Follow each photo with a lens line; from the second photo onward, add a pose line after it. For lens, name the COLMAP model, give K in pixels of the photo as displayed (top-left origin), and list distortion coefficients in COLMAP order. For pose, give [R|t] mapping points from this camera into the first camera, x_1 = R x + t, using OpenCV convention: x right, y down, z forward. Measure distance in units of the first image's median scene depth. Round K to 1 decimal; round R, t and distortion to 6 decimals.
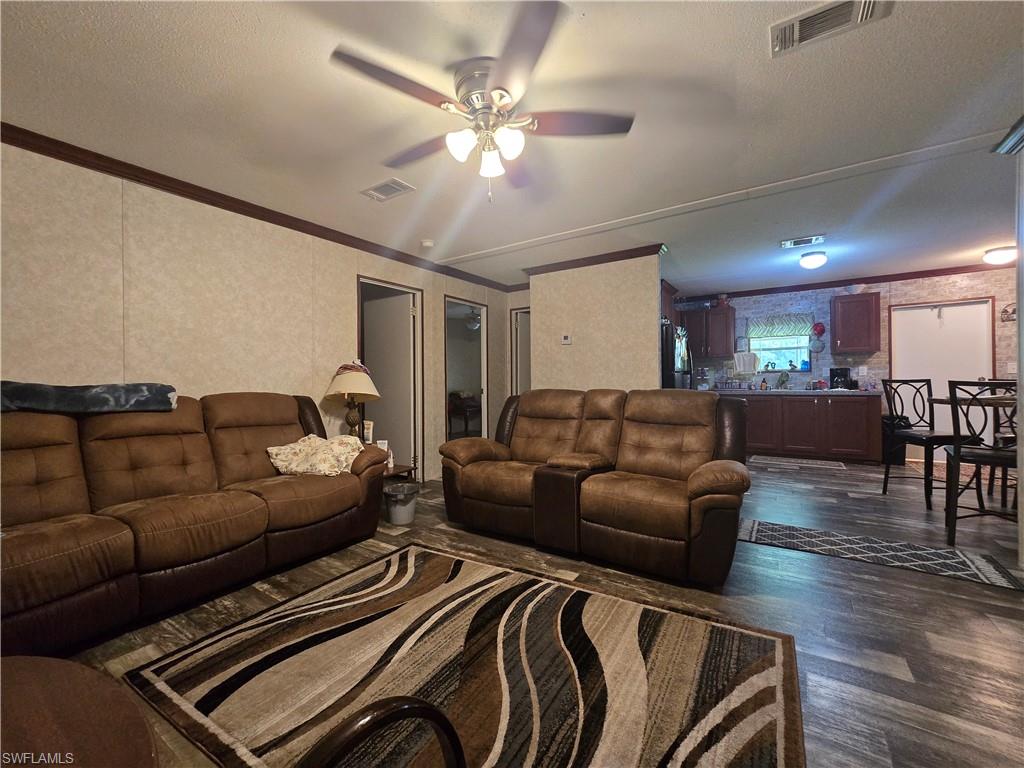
lens RADIAL K [[424.8, 0, 515.1], [0, 424.8, 379.7], [0, 0, 1]] dist [-0.003698, 0.001435]
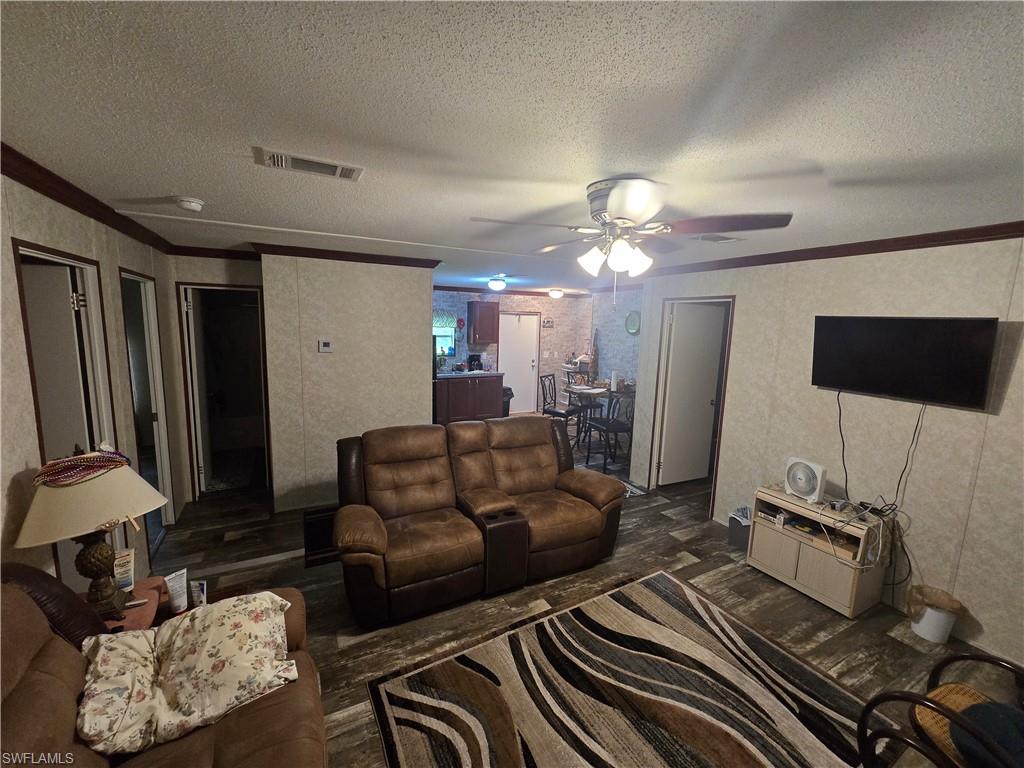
lens RADIAL K [[424.8, 0, 520.5], [0, 424.8, 379.8], [0, 0, 1]] dist [-0.003698, 0.001435]
pose [[0.472353, -0.095355, 0.876237, -0.780904], [-0.035976, 0.991217, 0.127261, -0.270593], [-0.880675, -0.091636, 0.464773, 0.506843]]
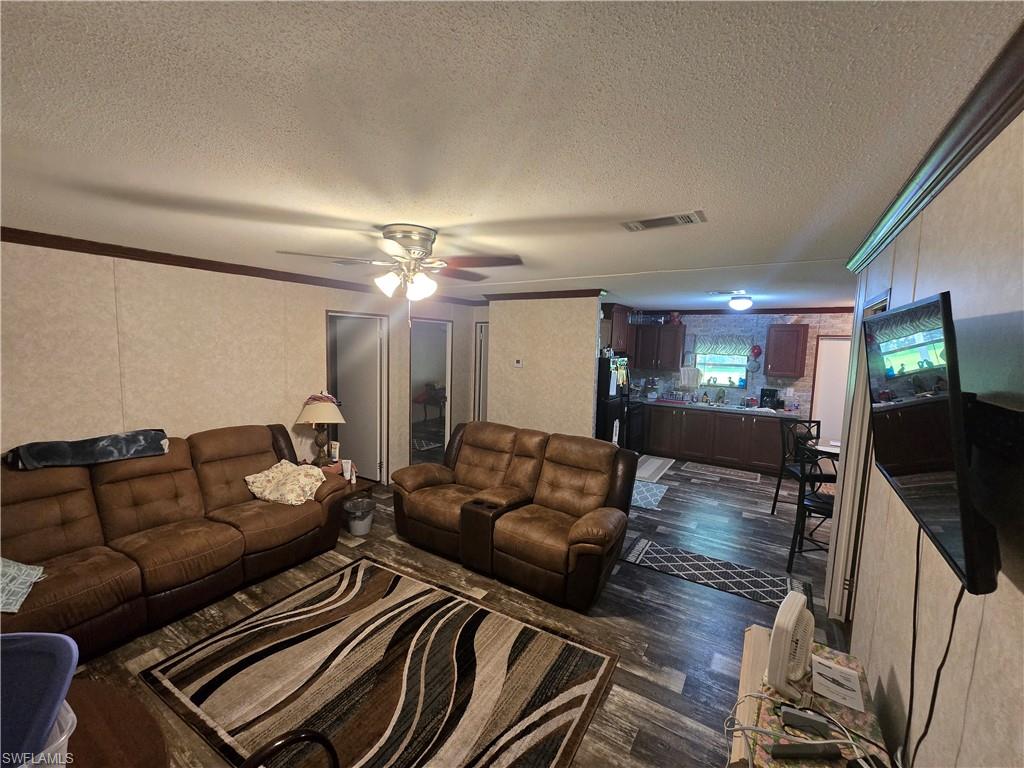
lens RADIAL K [[424.8, 0, 514.1], [0, 424.8, 380.1], [0, 0, 1]] dist [-0.003698, 0.001435]
pose [[0.999238, 0.035472, 0.016289, 0.168909], [-0.036853, 0.994866, 0.094256, -0.282258], [-0.012862, -0.094784, 0.995415, -0.207702]]
